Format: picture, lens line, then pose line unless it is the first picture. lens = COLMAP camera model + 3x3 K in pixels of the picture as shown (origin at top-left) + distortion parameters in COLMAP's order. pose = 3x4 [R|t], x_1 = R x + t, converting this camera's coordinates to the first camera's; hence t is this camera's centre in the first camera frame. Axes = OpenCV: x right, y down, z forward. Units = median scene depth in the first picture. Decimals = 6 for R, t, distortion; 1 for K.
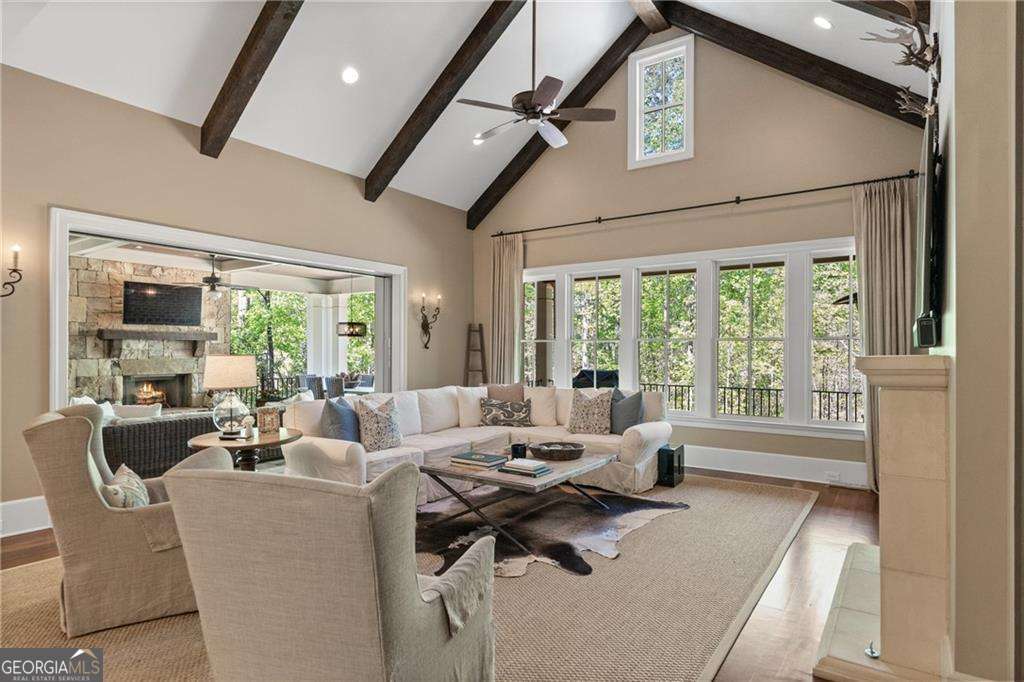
lens RADIAL K [[554.7, 0, 512.0], [0, 554.7, 341.0], [0, 0, 1]] dist [0.000442, 0.000005]
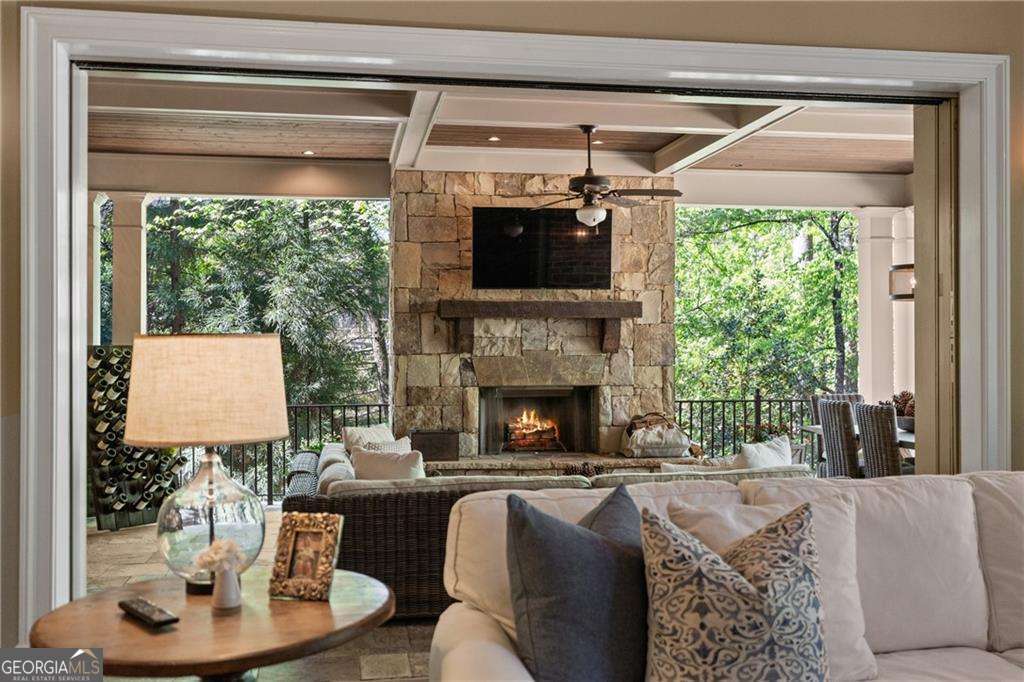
lens RADIAL K [[1020.7, 0, 512.0], [0, 1020.7, 341.0], [0, 0, 1]] dist [0.008251, 0.005856]
pose [[0.706013, -0.005162, -0.708180, 0.011444], [0.014199, 0.999876, 0.006868, 0.012422], [0.708057, -0.014905, 0.705998, 0.331294]]
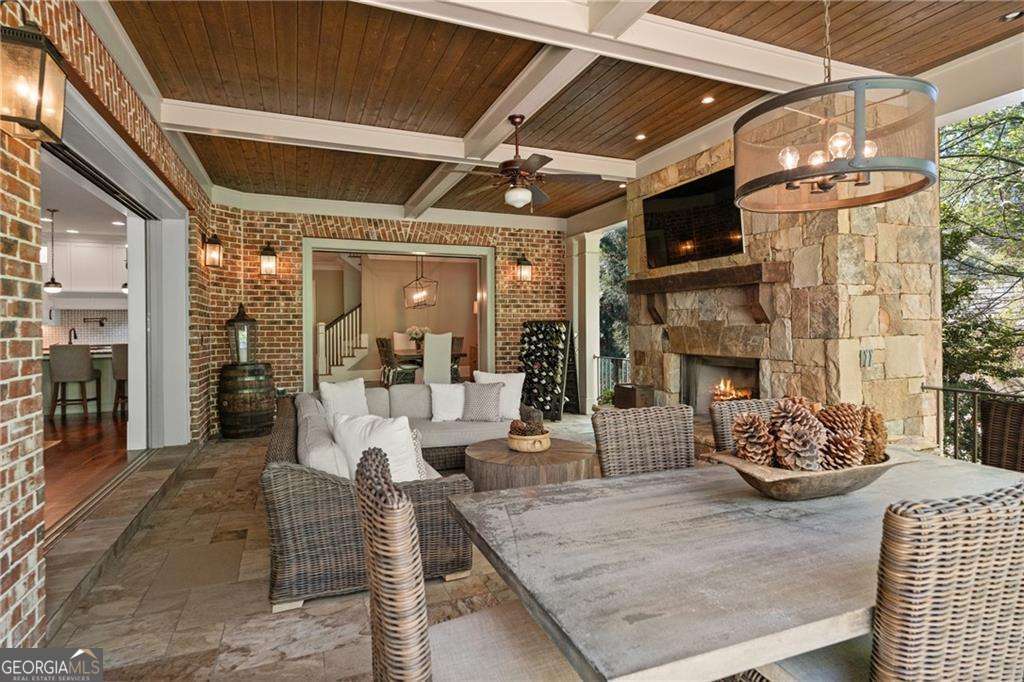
lens RADIAL K [[532.5, 0, 510.9], [0, 532.5, 329.5], [0, 0, 1]] dist [-0.000106, -0.000002]
pose [[-0.542655, 0.004304, -0.839944, -0.114420], [0.016916, 0.999840, -0.005805, 0.036638], [0.839785, -0.017359, -0.542641, 1.156805]]
